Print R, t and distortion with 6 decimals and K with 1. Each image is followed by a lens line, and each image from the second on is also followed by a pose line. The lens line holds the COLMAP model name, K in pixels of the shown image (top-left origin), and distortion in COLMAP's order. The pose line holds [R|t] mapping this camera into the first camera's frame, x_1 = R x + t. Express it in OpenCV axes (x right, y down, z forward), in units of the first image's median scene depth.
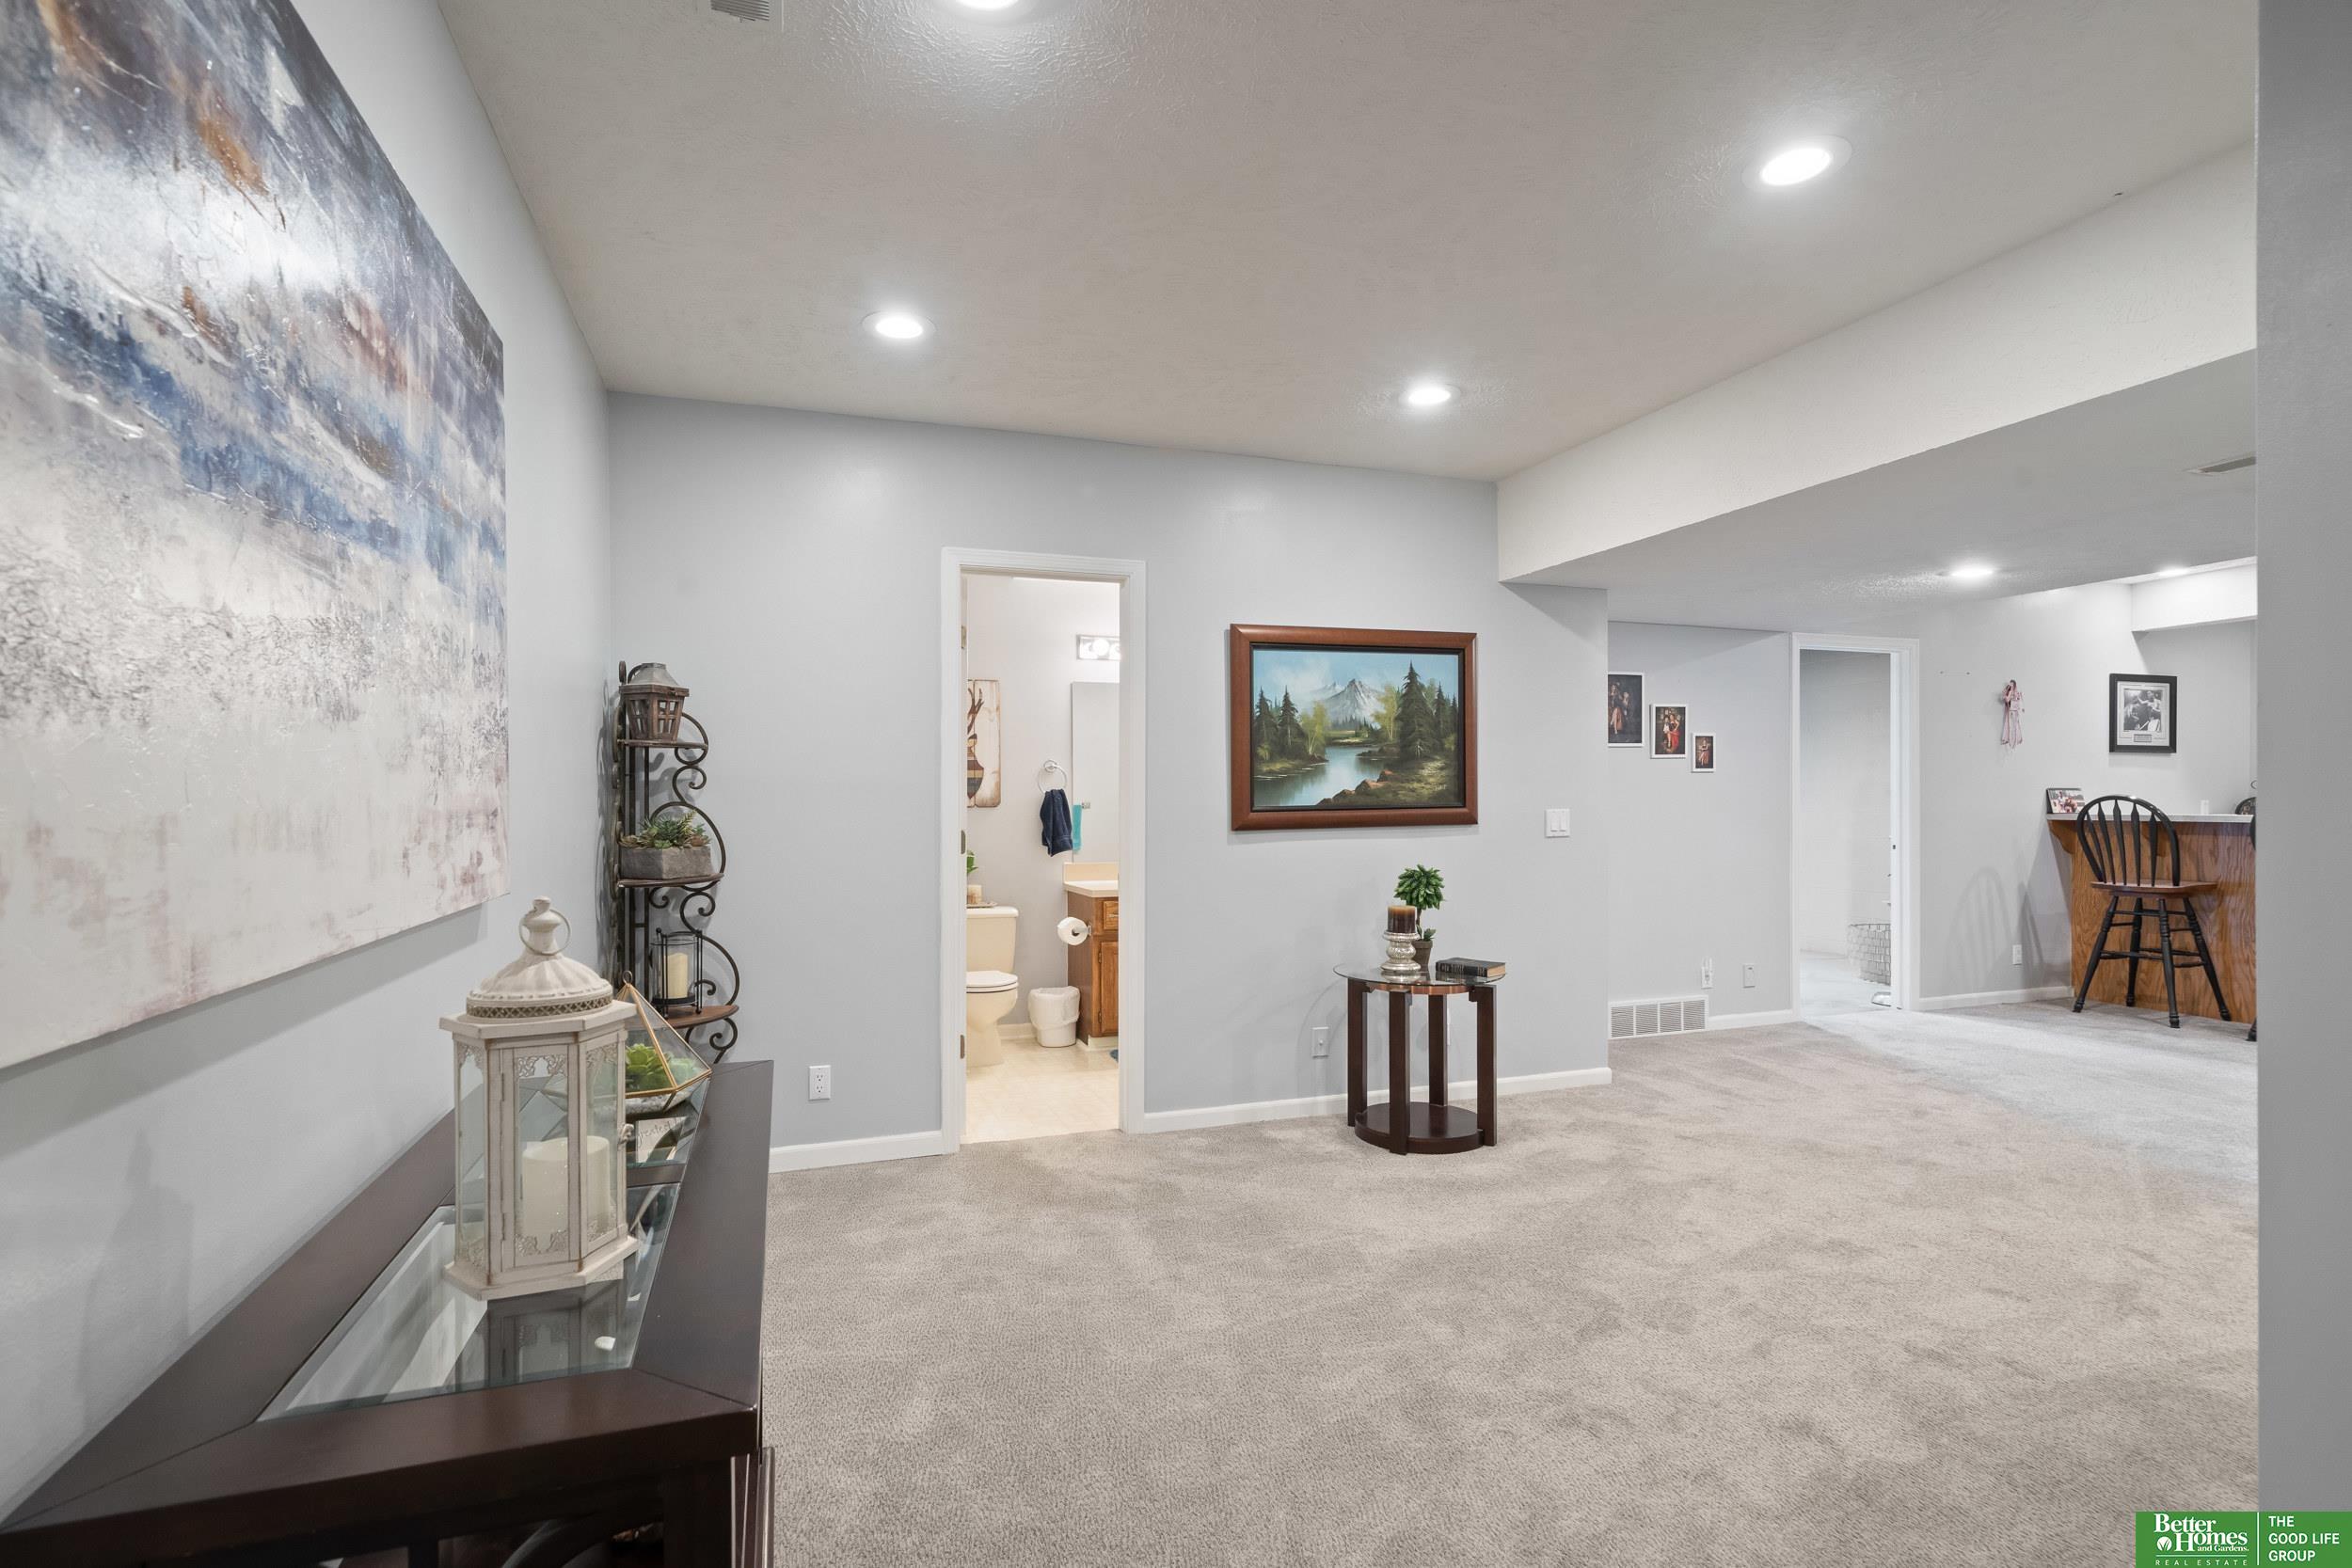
lens RADIAL K [[1081.4, 0, 1166.8], [0, 1081.4, 805.2], [0, 0, 1]] dist [0.001831, 0.000285]
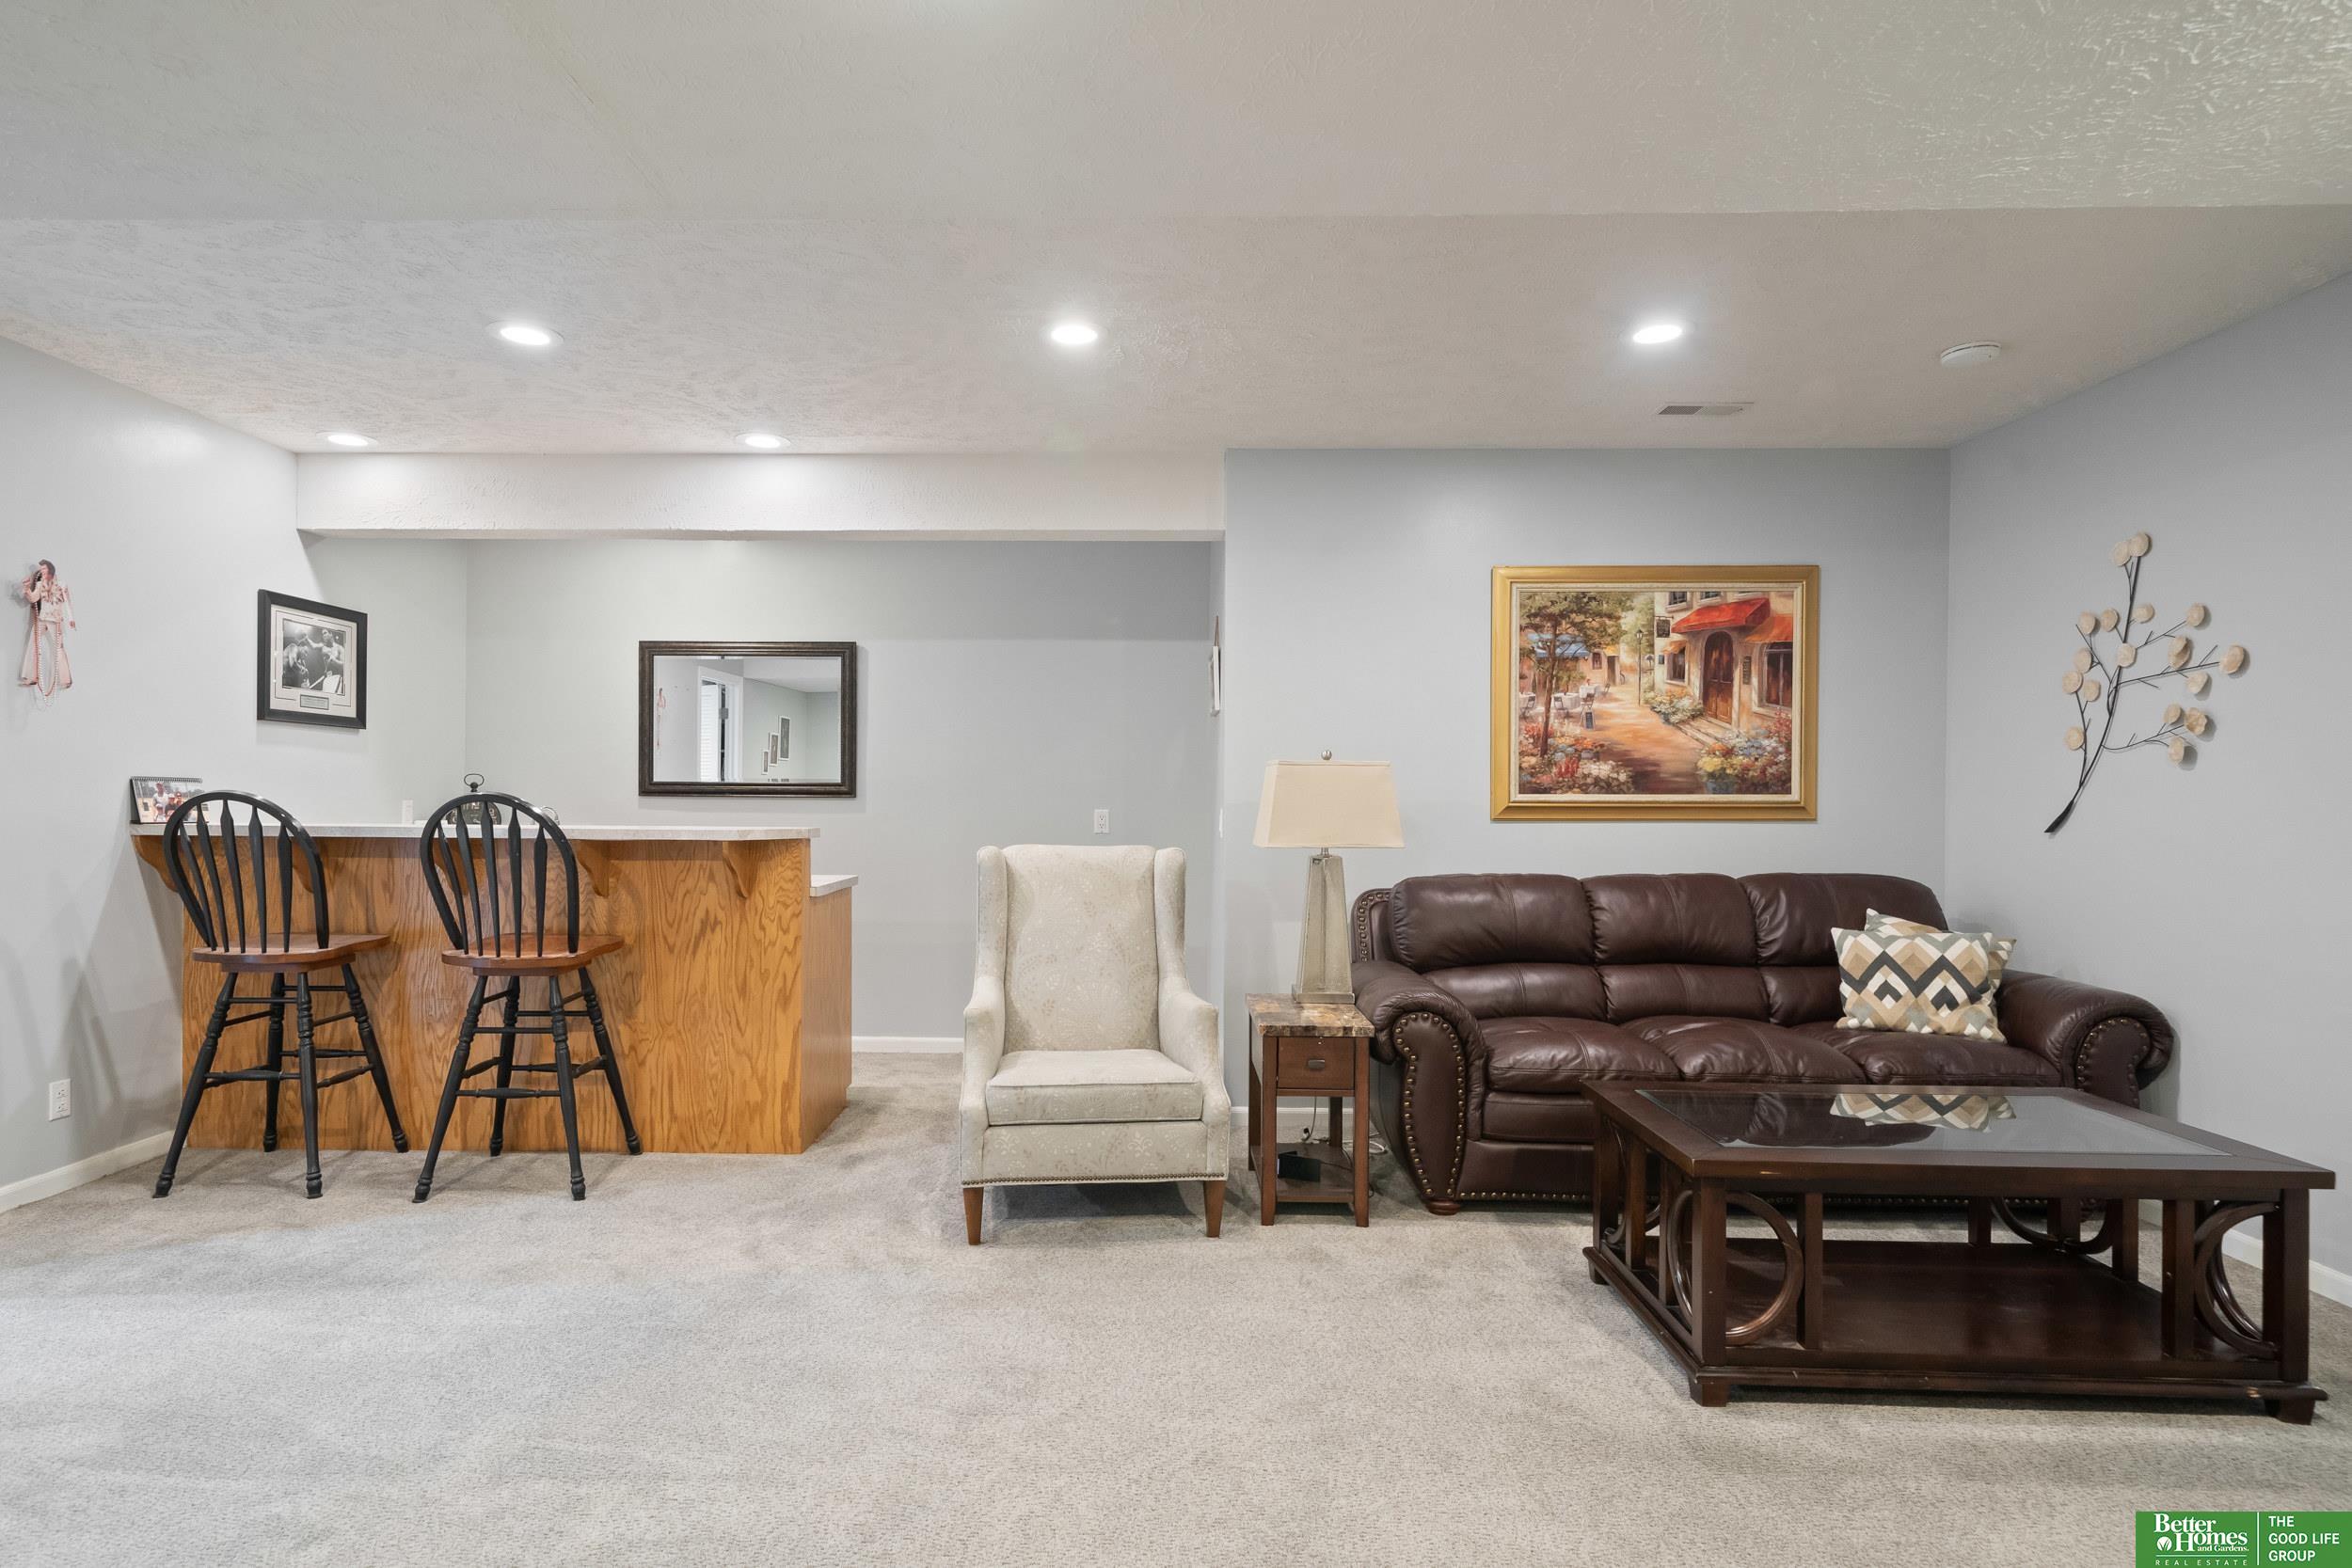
lens RADIAL K [[1187.9, 0, 1168.0], [0, 1187.9, 799.8], [0, 0, 1]] dist [0.014182, -0.000024]
pose [[0.294348, 0.006888, 0.955673, 0.416537], [-0.003521, 0.999975, -0.006123, -0.002681], [-0.955692, -0.001563, 0.294365, 0.348515]]
